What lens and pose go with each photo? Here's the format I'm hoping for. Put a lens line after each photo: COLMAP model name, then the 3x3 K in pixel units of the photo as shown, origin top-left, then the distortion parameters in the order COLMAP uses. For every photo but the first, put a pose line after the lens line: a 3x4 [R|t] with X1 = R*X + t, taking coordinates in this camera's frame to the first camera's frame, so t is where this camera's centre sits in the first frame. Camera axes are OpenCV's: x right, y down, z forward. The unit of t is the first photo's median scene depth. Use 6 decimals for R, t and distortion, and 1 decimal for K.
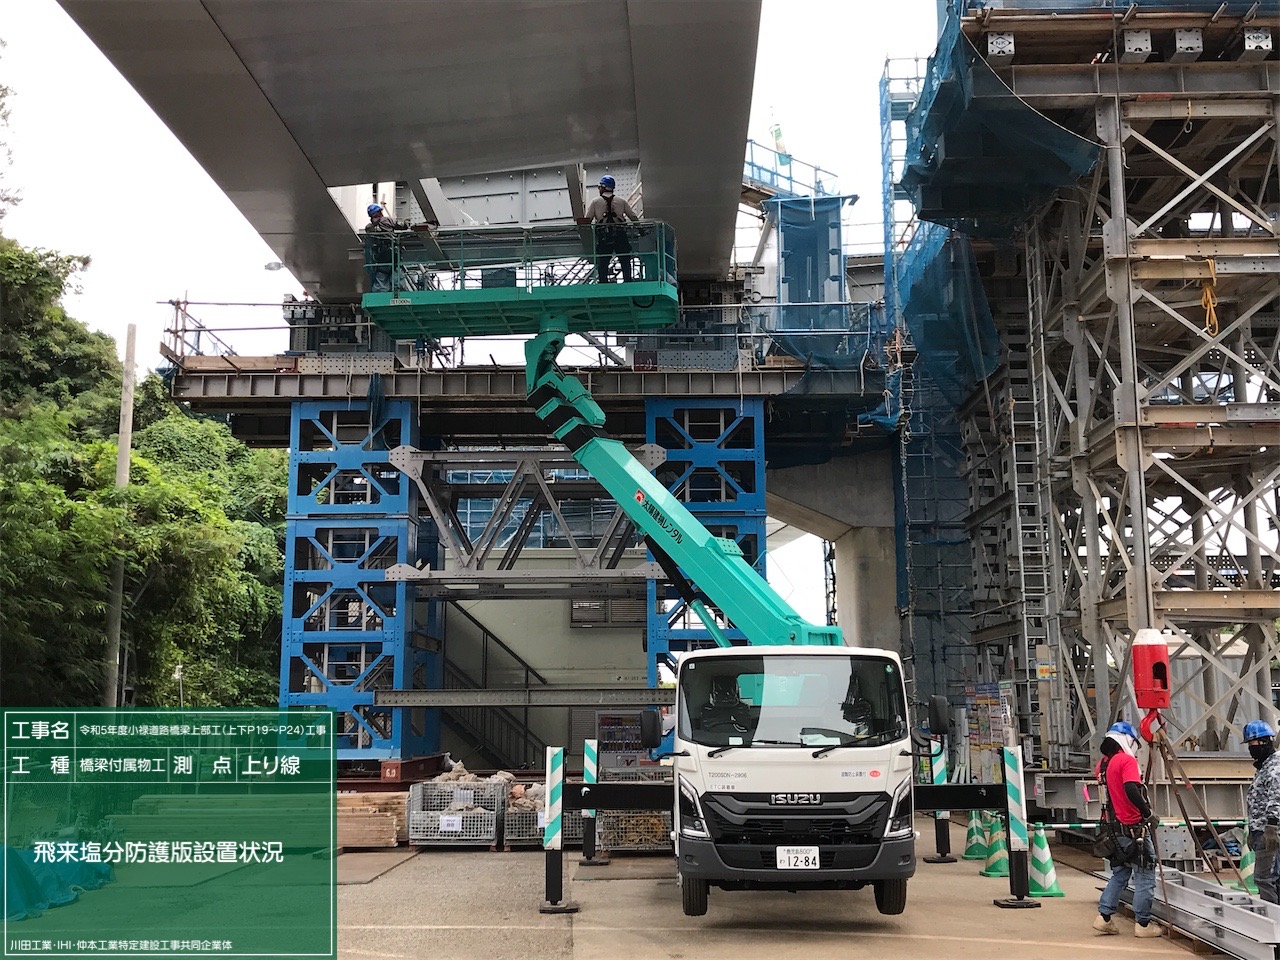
lens RADIAL K [[1472.4, 0, 640.0], [0, 1472.4, 480.0], [0, 0, 1]] dist [0.059253, 0.001340]
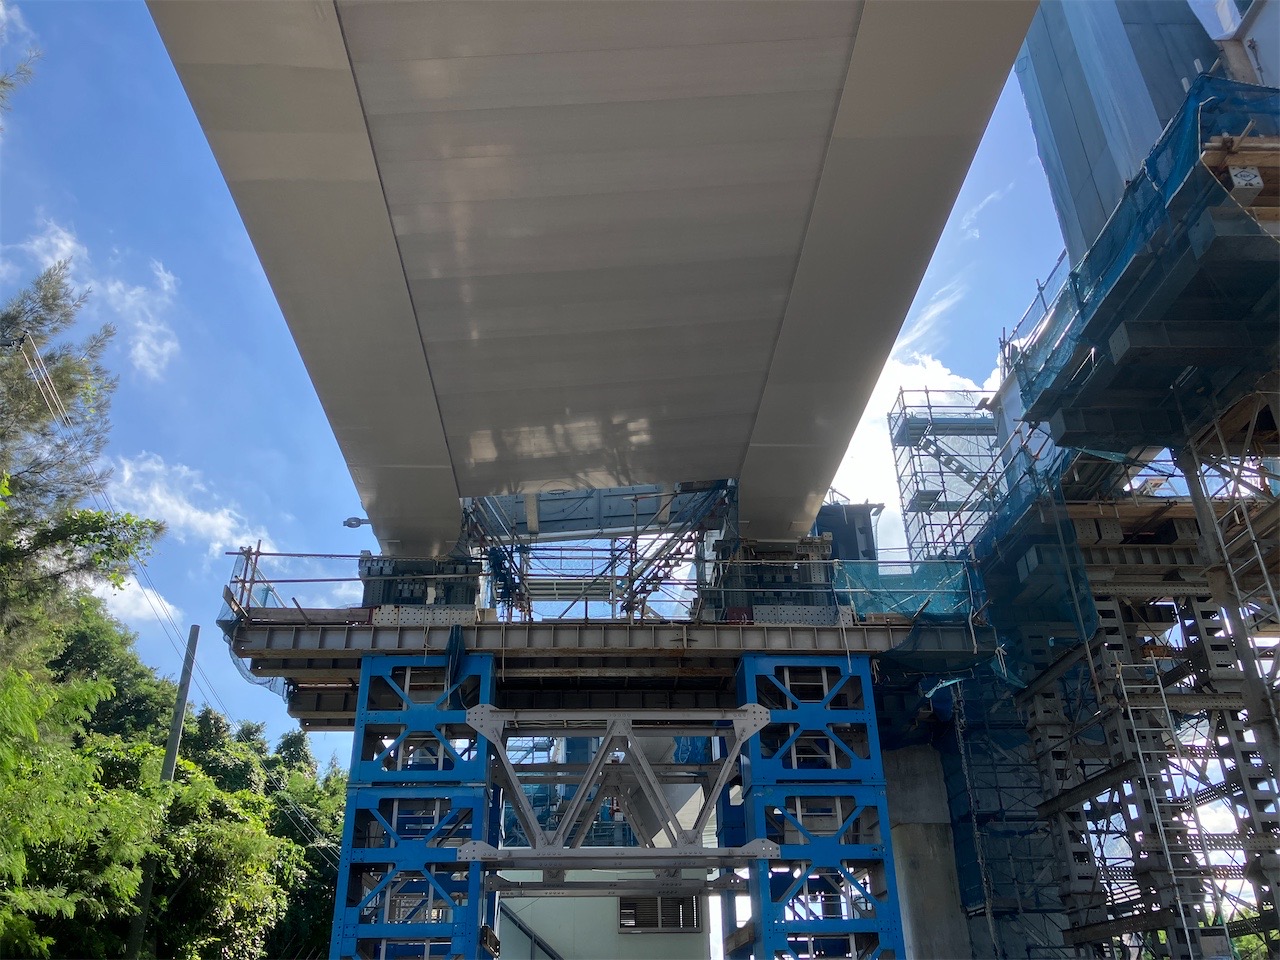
lens RADIAL K [[1066.0, 0, 640.0], [0, 1066.0, 480.0], [0, 0, 1]] dist [0.040465, -0.050834]
pose [[0.998313, 0.016945, 0.055535, -0.102091], [0.001491, 0.948673, -0.316256, 0.054167], [-0.058043, 0.315806, 0.947047, 0.324387]]
